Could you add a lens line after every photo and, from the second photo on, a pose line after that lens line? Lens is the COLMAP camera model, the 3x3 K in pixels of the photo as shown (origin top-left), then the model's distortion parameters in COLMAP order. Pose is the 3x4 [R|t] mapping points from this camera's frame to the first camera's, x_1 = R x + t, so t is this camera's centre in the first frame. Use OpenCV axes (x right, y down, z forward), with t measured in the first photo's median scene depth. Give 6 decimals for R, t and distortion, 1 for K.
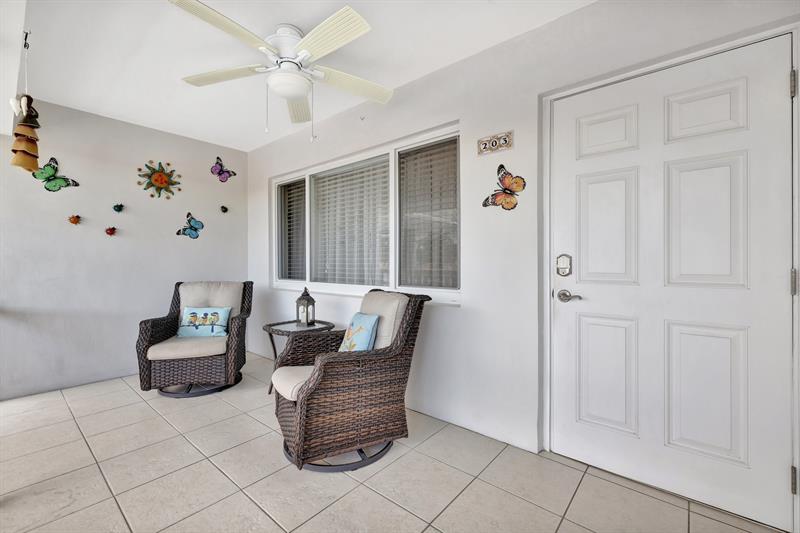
lens RADIAL K [[340.6, 0, 385.8], [0, 340.6, 262.4], [0, 0, 1]] dist [-0.001284, -0.000552]
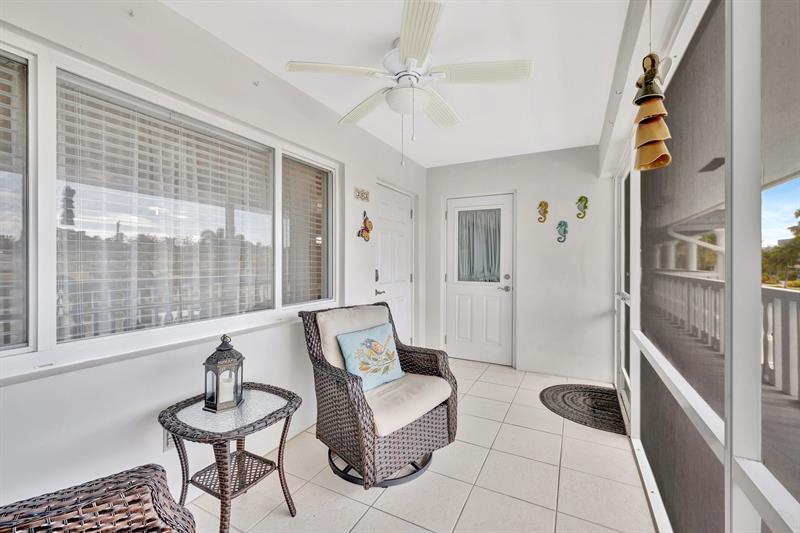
lens RADIAL K [[340.6, 0, 405.1], [0, 340.6, 259.1], [0, 0, 1]] dist [-0.001284, -0.000552]
pose [[-0.247351, 0.011183, 0.968862, -0.823045], [0.002908, 0.999937, -0.010799, -0.040621], [-0.968922, 0.000146, -0.247368, 0.850644]]
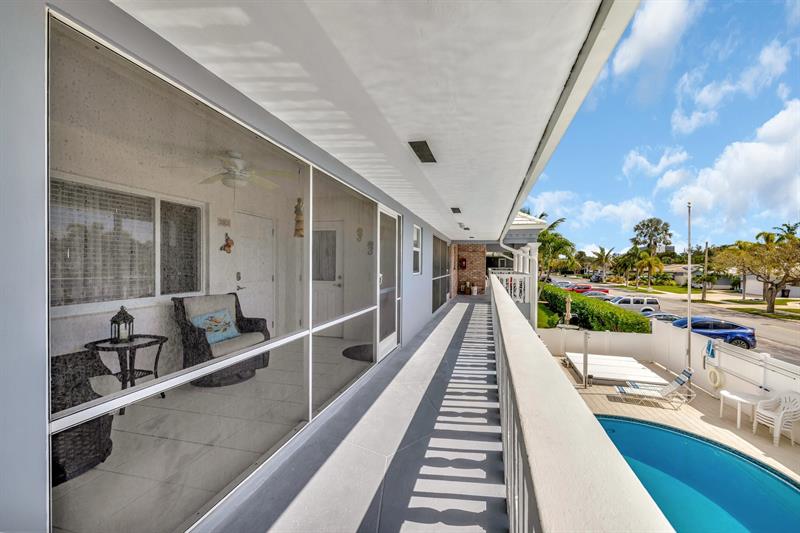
lens RADIAL K [[340.6, 0, 406.1], [0, 340.6, 266.4], [0, 0, 1]] dist [-0.001284, -0.000552]
pose [[-0.470529, -0.004125, 0.882375, -1.558280], [-0.001705, 0.999991, 0.003766, -0.055020], [-0.882383, 0.000267, -0.470532, 0.717475]]
